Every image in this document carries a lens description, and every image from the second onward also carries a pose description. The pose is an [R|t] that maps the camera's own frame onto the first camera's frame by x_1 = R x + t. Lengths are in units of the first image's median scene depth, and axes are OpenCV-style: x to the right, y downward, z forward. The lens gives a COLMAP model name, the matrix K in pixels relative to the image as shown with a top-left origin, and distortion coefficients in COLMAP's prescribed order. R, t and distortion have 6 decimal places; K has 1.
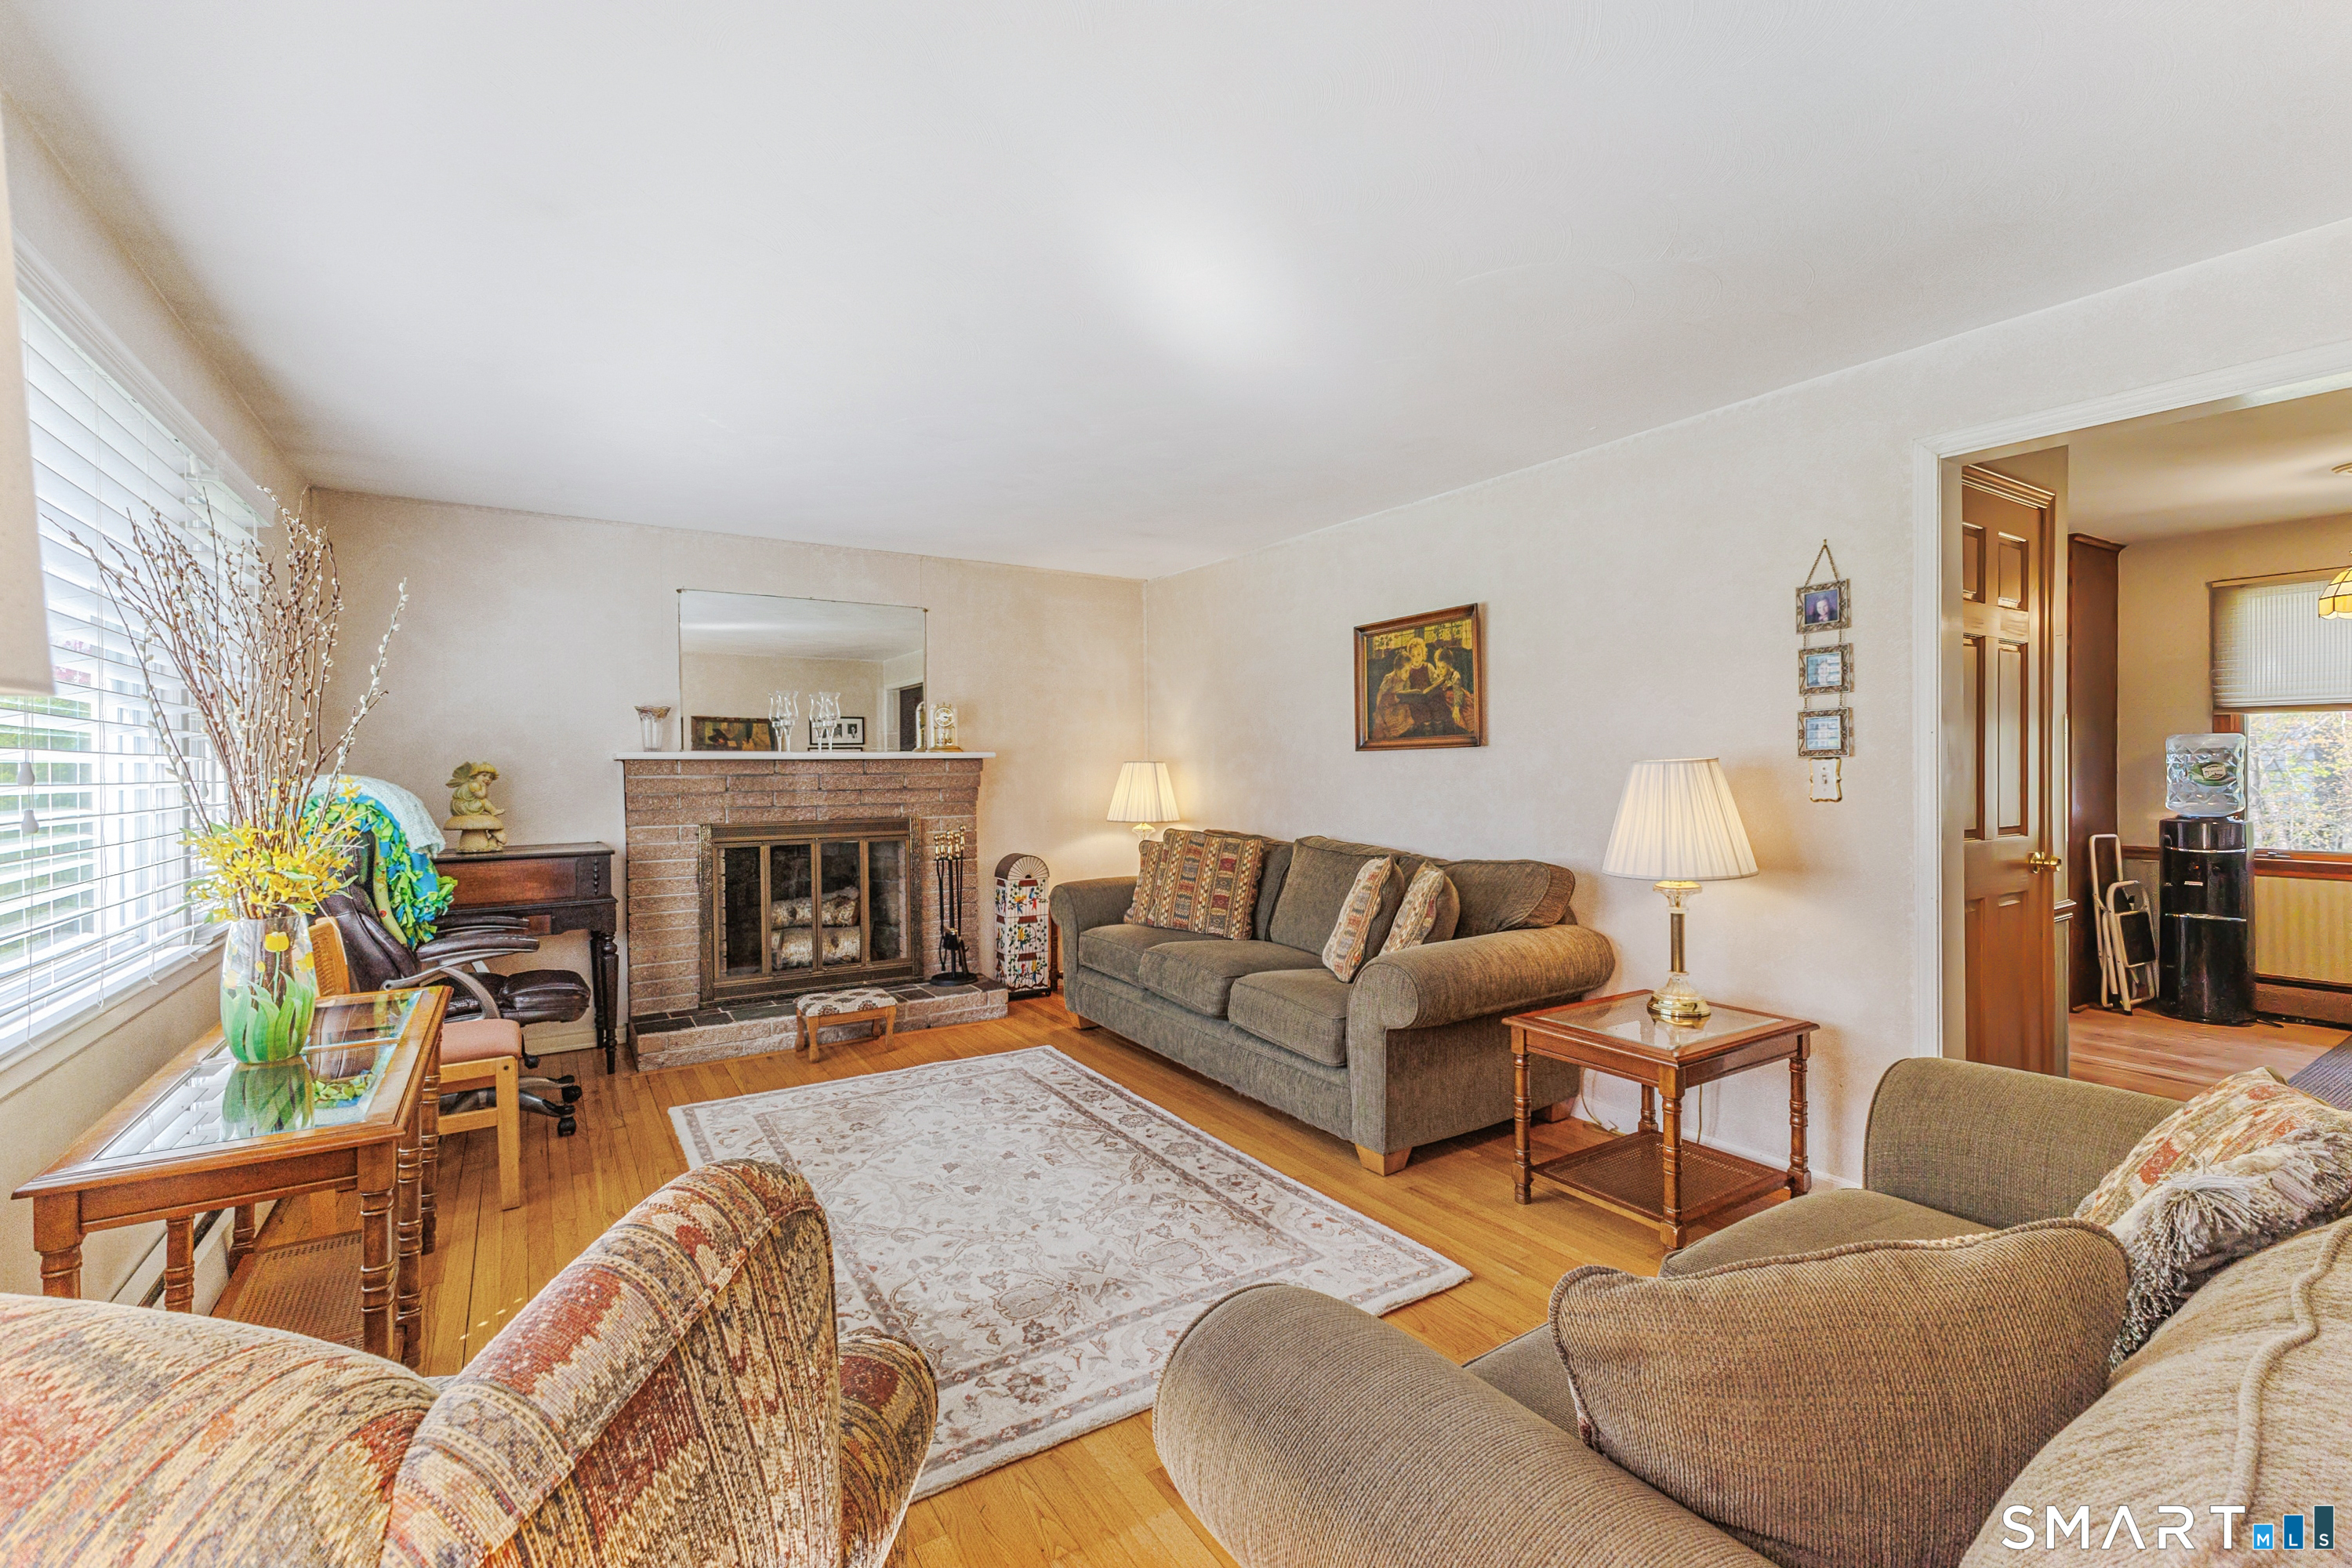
lens RADIAL K [[1019.7, 0, 1173.0], [0, 1019.7, 776.9], [0, 0, 1]] dist [0.014660, 0.000302]
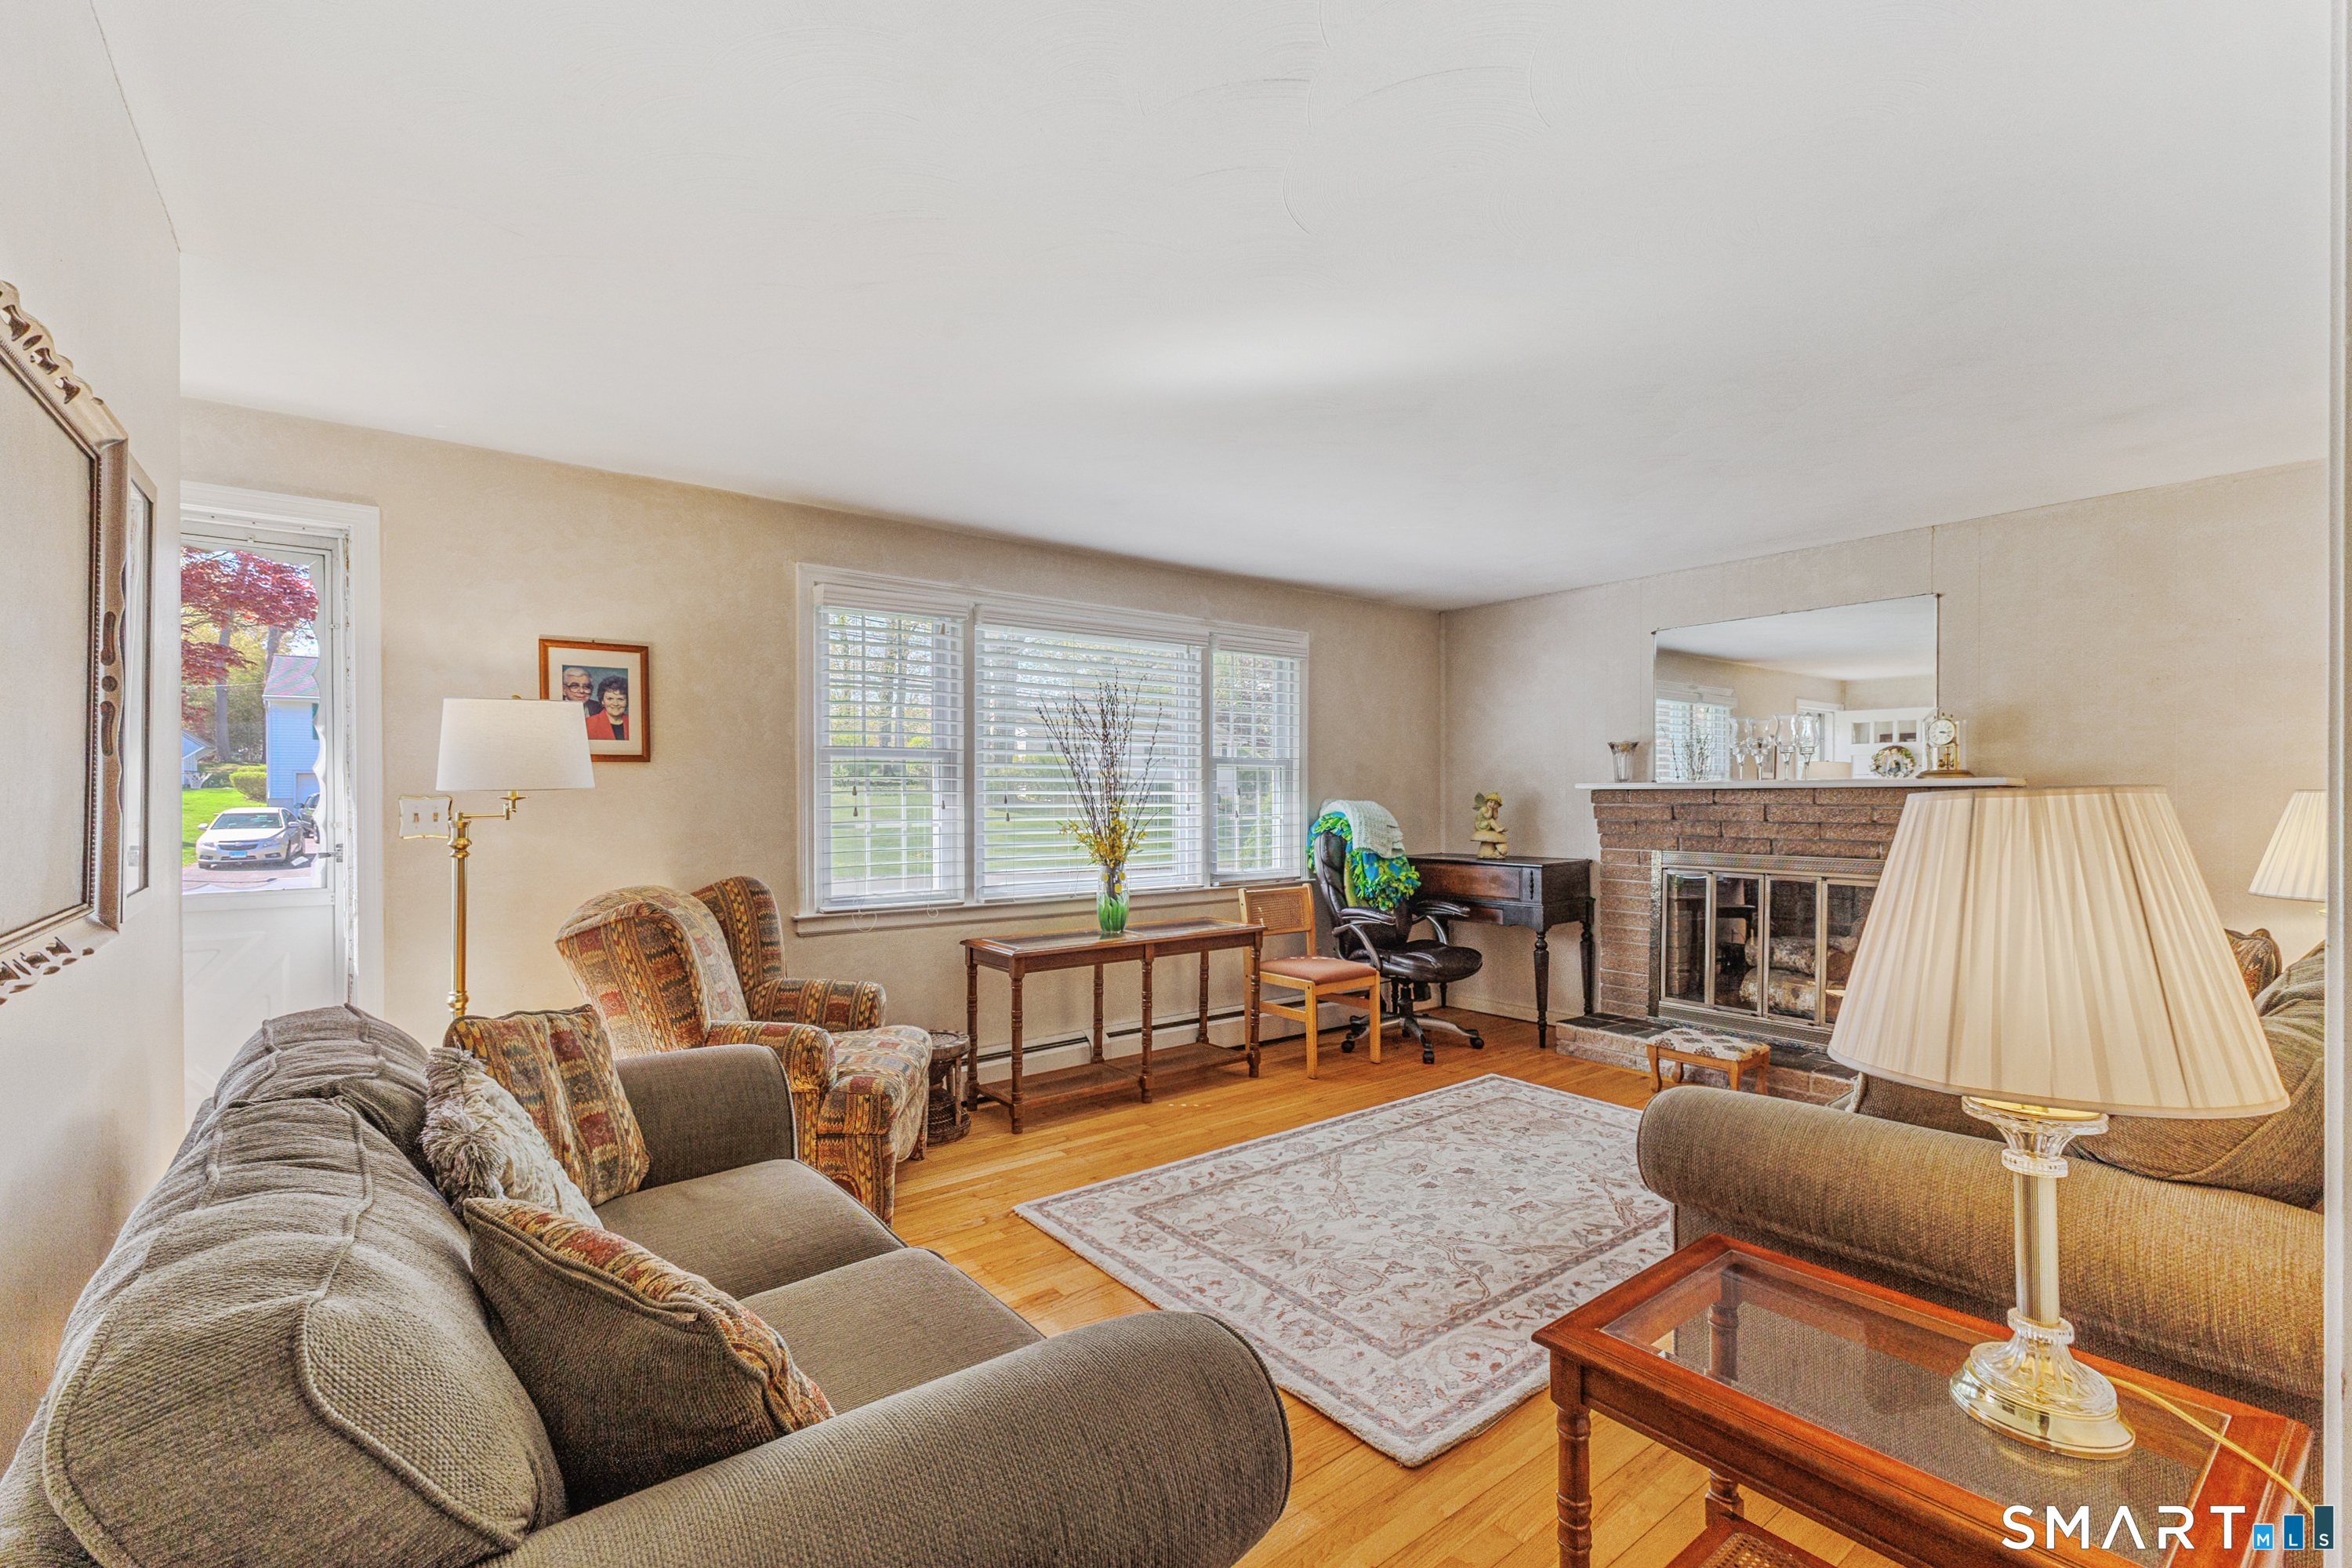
lens RADIAL K [[1019.7, 0, 1176.7], [0, 1019.7, 796.8], [0, 0, 1]] dist [0.014660, 0.000302]
pose [[0.102417, 0.005524, -0.994726, 0.737621], [-0.011220, 0.999927, 0.004398, -0.010864], [0.994678, 0.010710, 0.102471, 0.529120]]
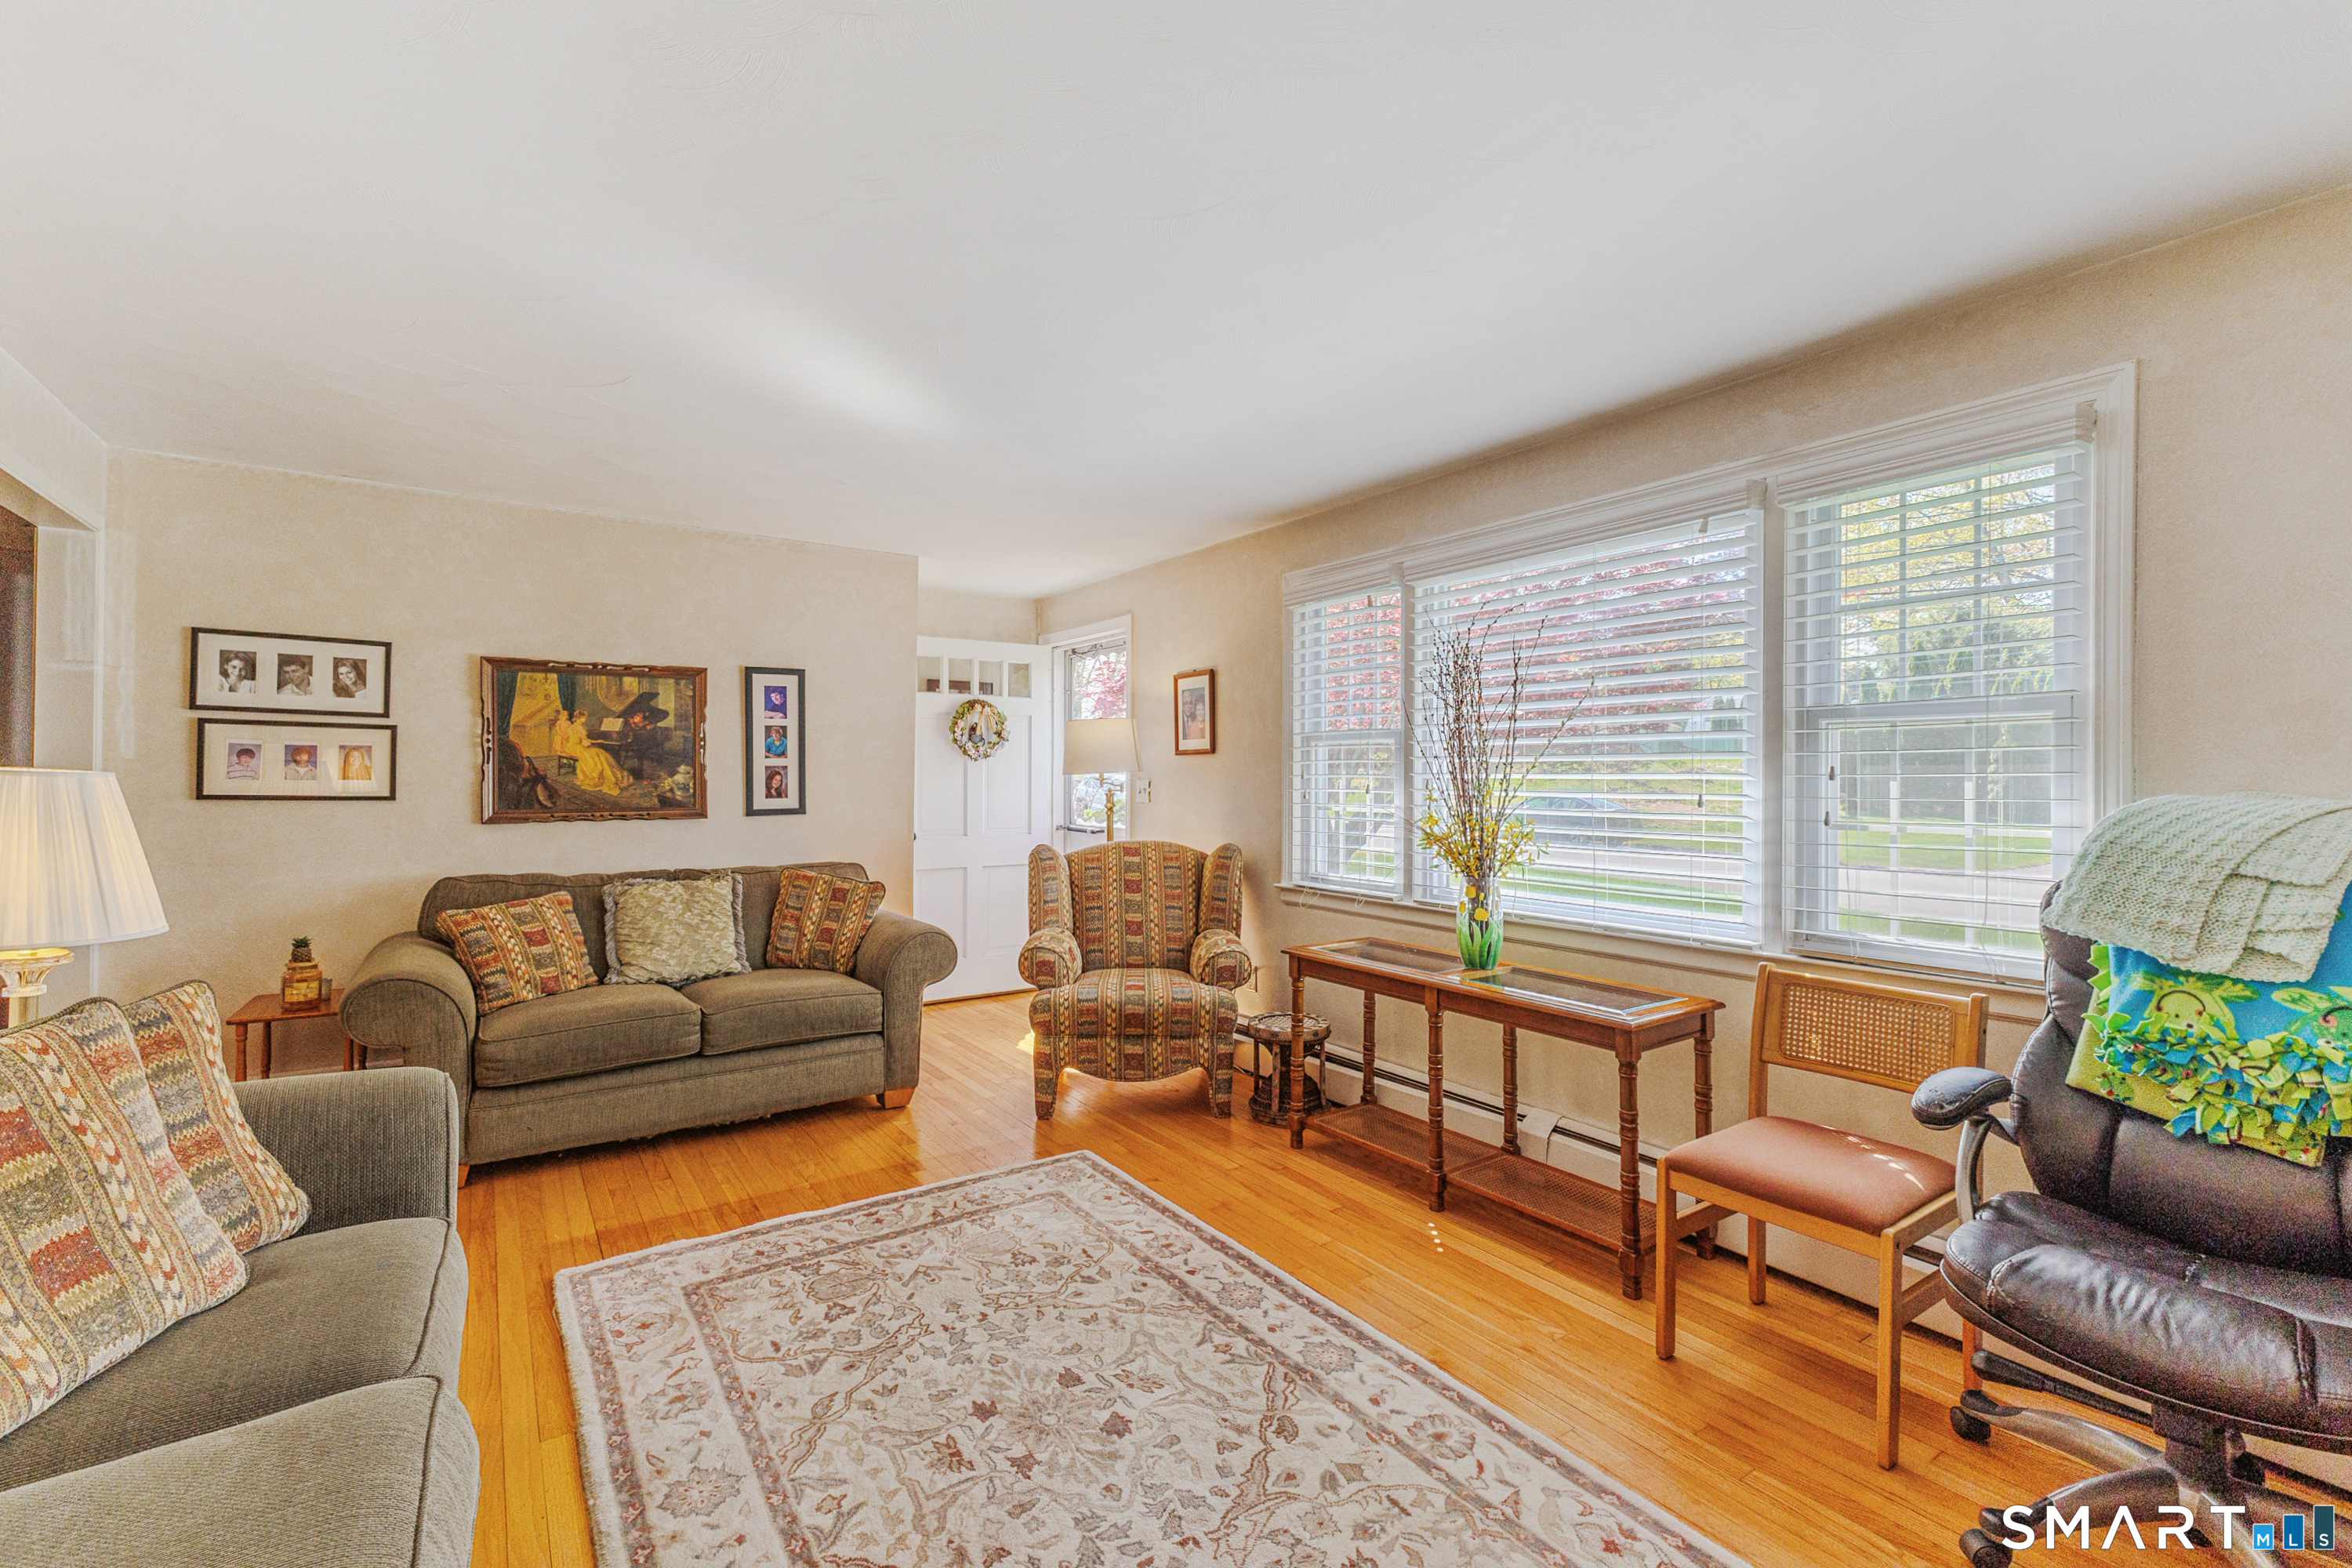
lens RADIAL K [[1019.7, 0, 1183.3], [0, 1019.7, 778.0], [0, 0, 1]] dist [0.014660, 0.000302]
pose [[-0.998982, 0.000046, -0.045102, -0.208353], [-0.000396, 0.999952, 0.009793, -0.016524], [0.045100, 0.009801, -0.998934, 1.466092]]
